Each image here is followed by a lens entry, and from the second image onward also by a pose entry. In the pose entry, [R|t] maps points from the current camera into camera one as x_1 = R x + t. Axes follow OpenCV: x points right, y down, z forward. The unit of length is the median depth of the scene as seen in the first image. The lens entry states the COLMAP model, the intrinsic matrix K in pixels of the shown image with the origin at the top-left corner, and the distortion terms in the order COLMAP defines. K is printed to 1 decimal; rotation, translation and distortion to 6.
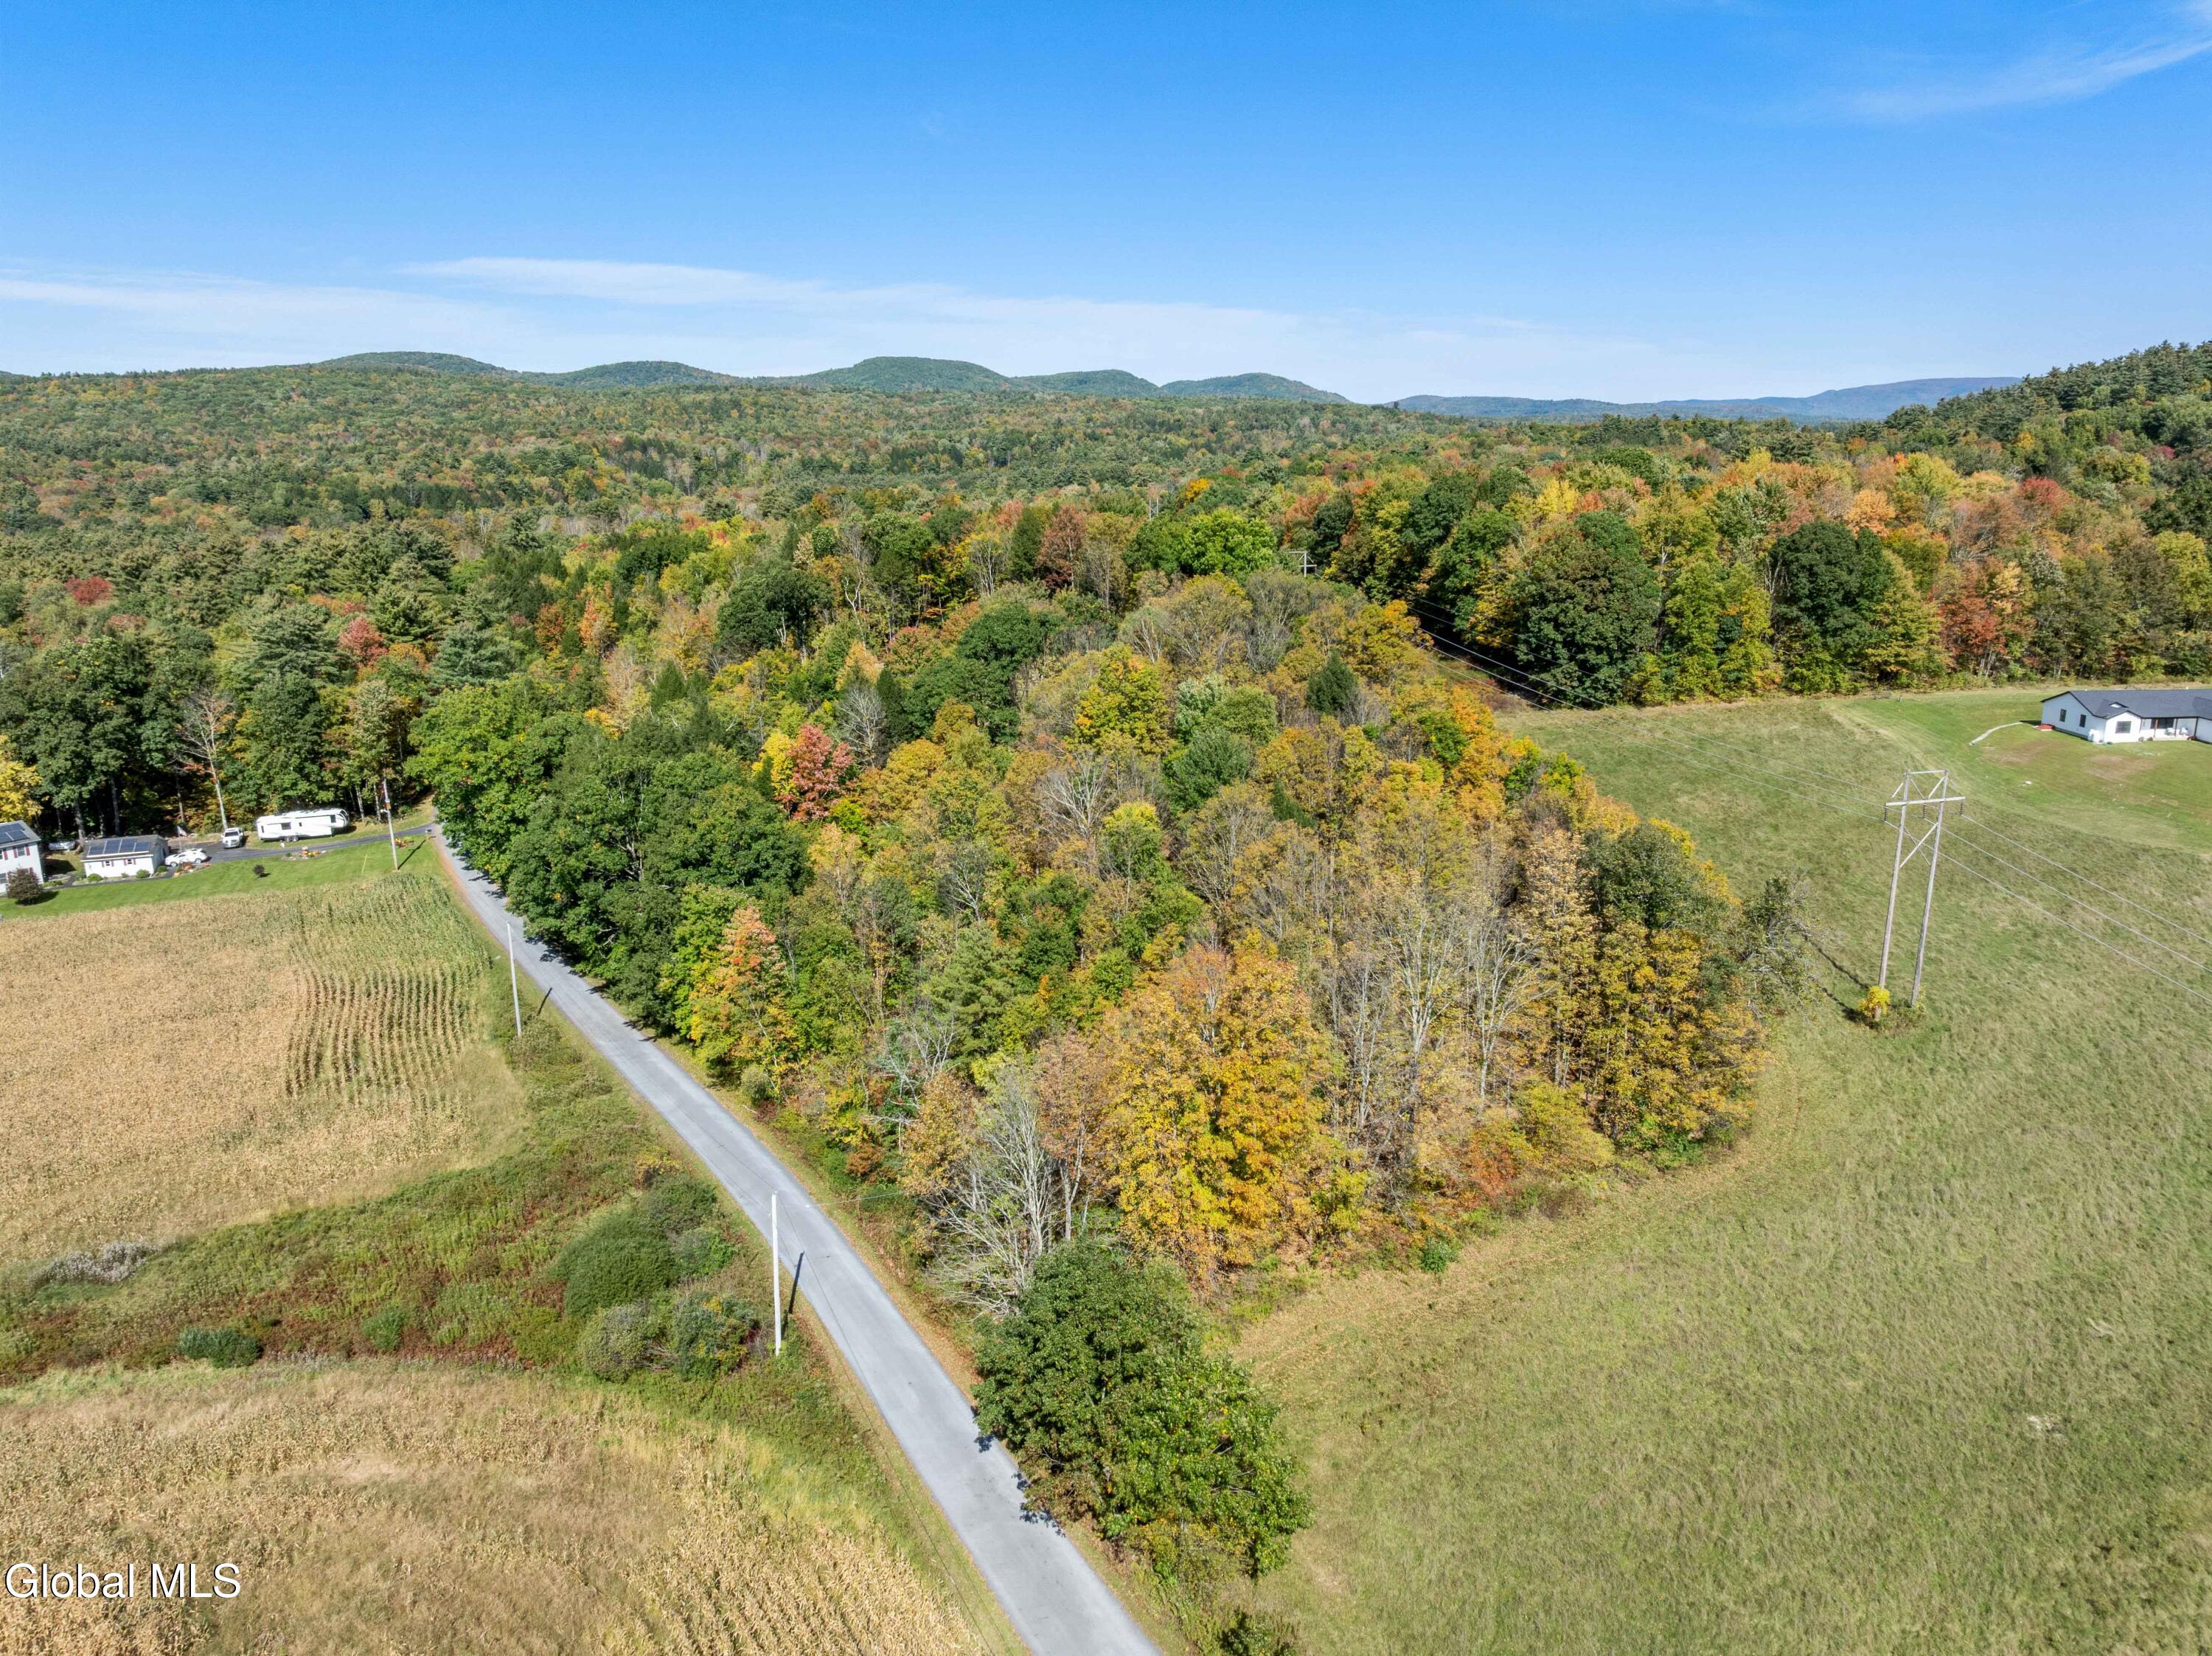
lens RADIAL K [[1562.8, 0, 1106.0], [0, 1562.8, 828.0], [0, 0, 1]] dist [-0.059593, 0.025509]
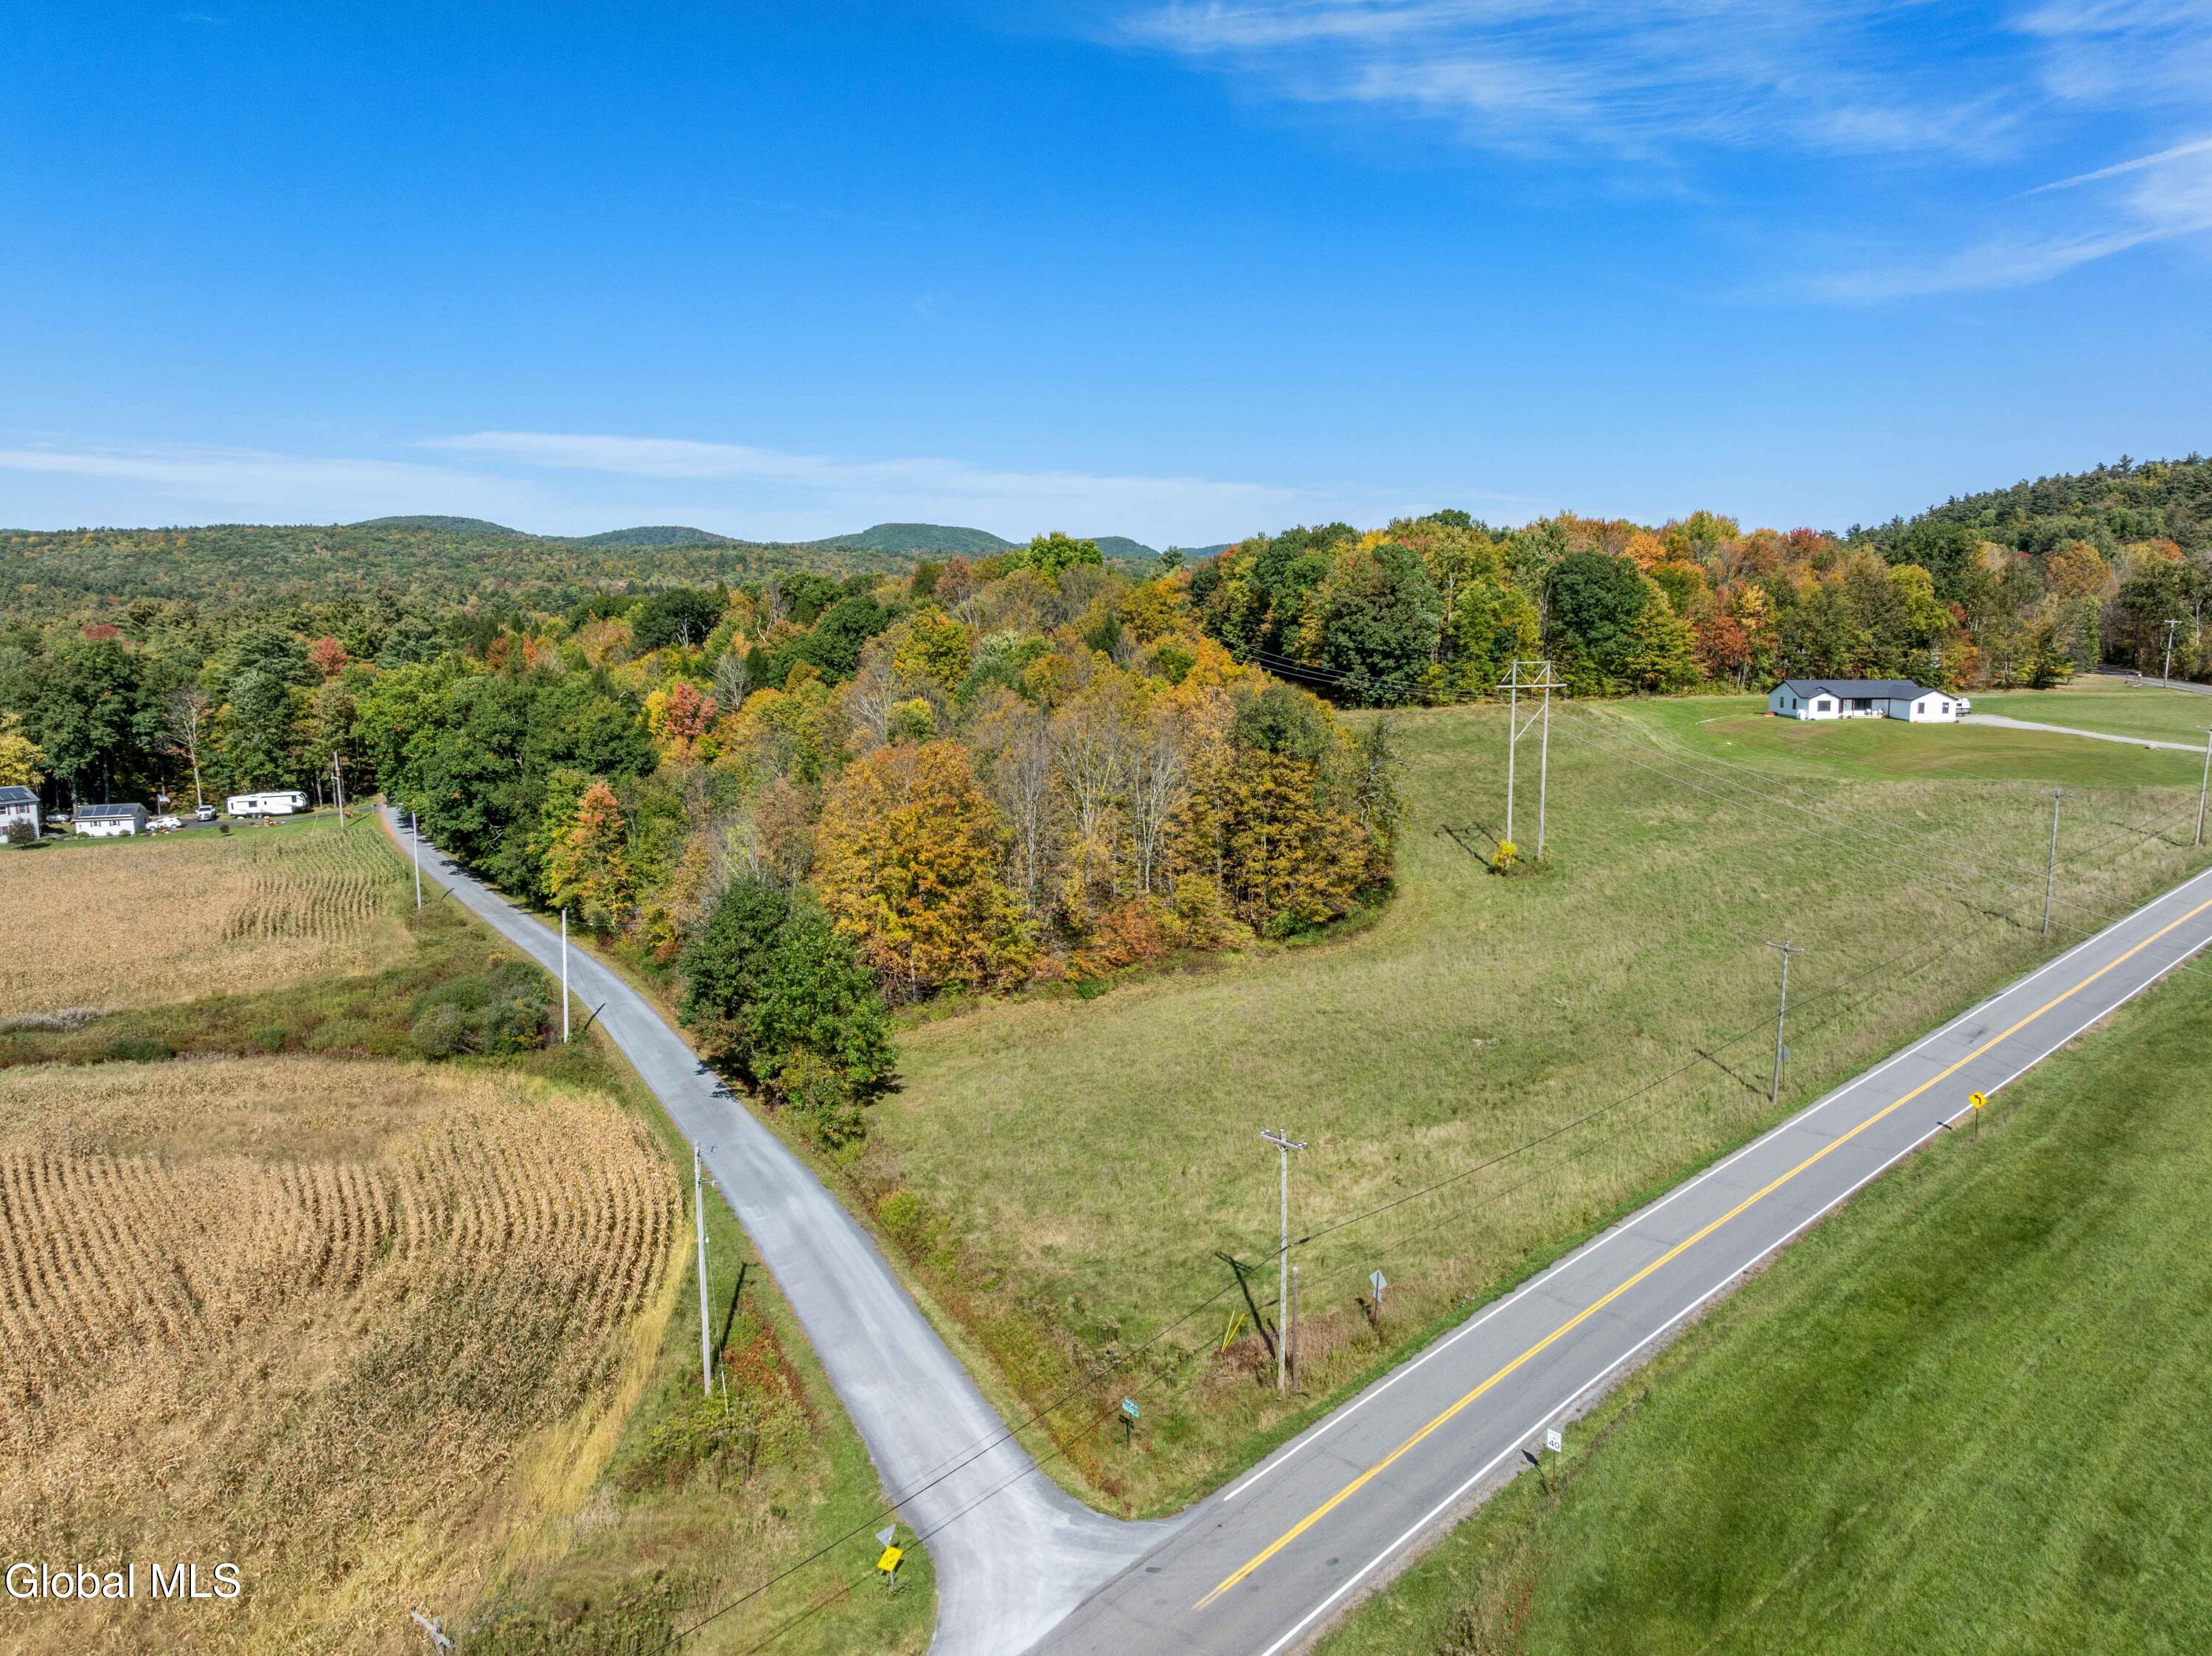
lens RADIAL K [[1554.7, 0, 1106.0], [0, 1554.7, 828.0], [0, 0, 1]] dist [-0.044811, 0.000512]
pose [[0.999990, 0.001451, -0.004119, 0.111851], [-0.001868, 0.994677, -0.103025, 0.132465], [0.003948, 0.103032, 0.994670, -0.139488]]
